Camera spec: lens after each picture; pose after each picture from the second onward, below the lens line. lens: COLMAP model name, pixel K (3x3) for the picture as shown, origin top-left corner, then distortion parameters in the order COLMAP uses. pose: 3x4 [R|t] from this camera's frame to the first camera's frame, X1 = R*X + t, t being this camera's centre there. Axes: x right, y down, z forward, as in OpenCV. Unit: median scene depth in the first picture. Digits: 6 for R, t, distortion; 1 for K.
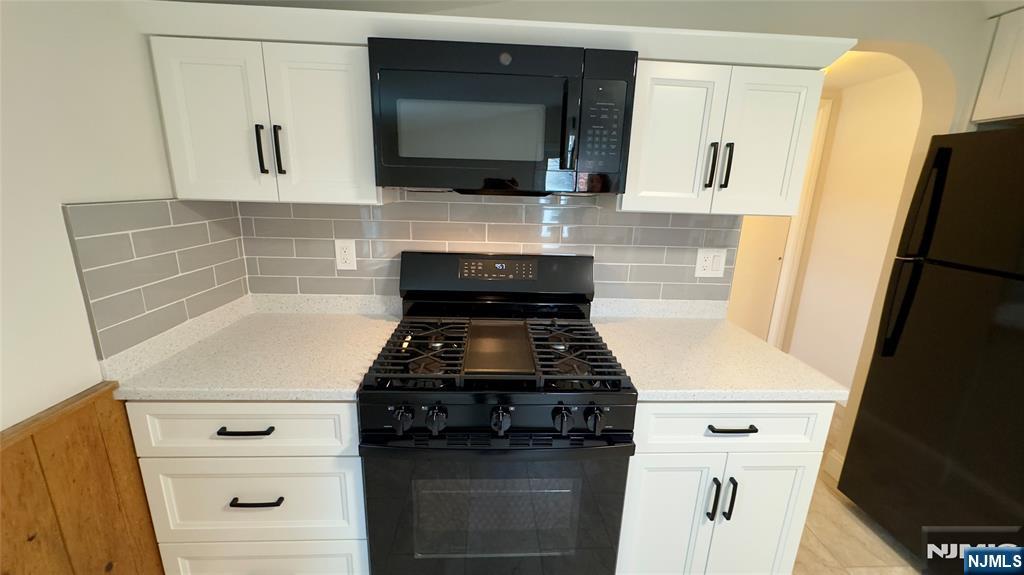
lens RADIAL K [[403.4, 0, 513.9], [0, 403.4, 286.8], [0, 0, 1]] dist [-0.000518, -0.000033]
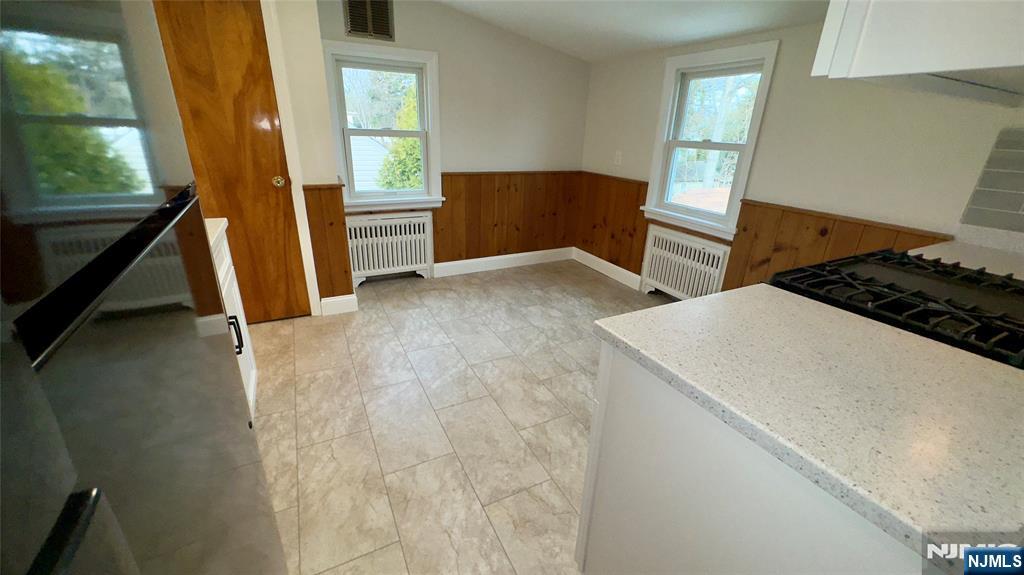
lens RADIAL K [[408.3, 0, 512.4], [0, 408.3, 286.2], [0, 0, 1]] dist [-0.003570, -0.000379]
pose [[-0.908330, 0.091568, -0.408109, 1.131642], [-0.162744, 0.821471, 0.546535, -0.182212], [0.385294, 0.562851, -0.731264, 1.294262]]
